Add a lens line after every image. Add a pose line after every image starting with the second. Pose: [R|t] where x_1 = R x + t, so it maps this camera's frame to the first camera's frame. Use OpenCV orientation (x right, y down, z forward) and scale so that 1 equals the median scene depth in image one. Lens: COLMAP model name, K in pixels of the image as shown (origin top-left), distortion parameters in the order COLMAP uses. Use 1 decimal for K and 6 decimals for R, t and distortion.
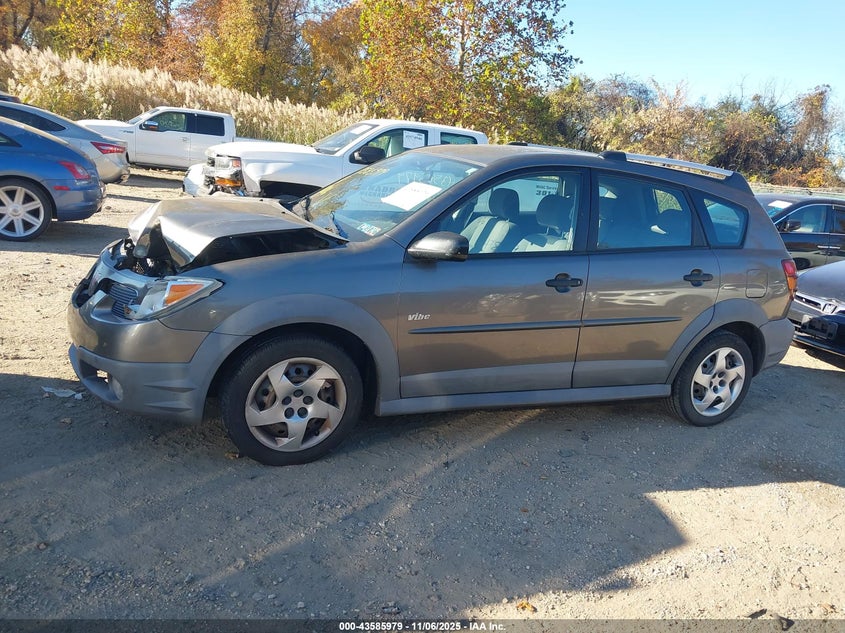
lens RADIAL K [[683.7, 0, 422.4], [0, 683.7, 302.1], [0, 0, 1]] dist [0.002911, -0.005243]
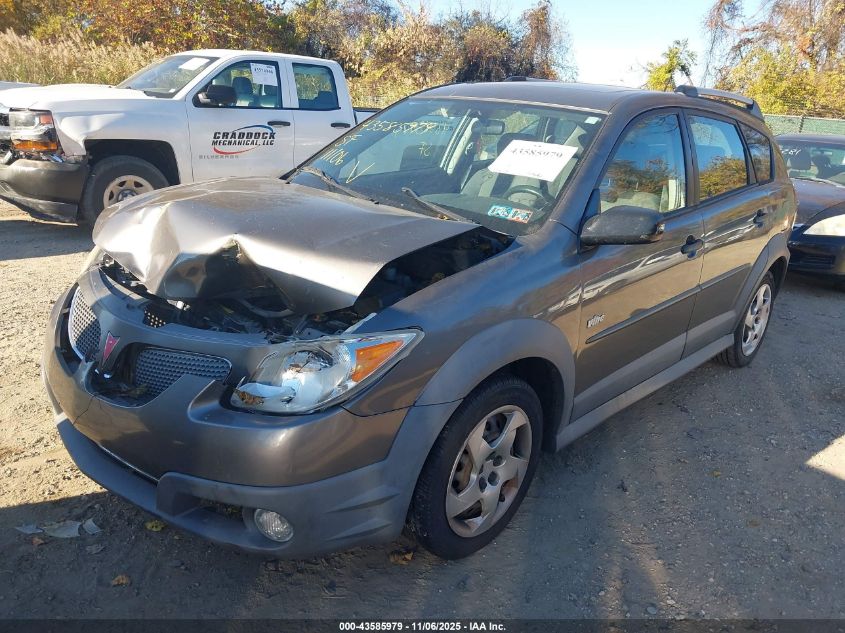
lens RADIAL K [[677.1, 0, 422.5], [0, 677.1, 316.5], [0, 0, 1]] dist [-0.006843, -0.002450]
pose [[0.919701, -0.173131, 0.352385, -0.186788], [0.126752, 0.980395, 0.150866, -0.050549], [-0.371596, -0.094086, 0.923615, 0.149035]]
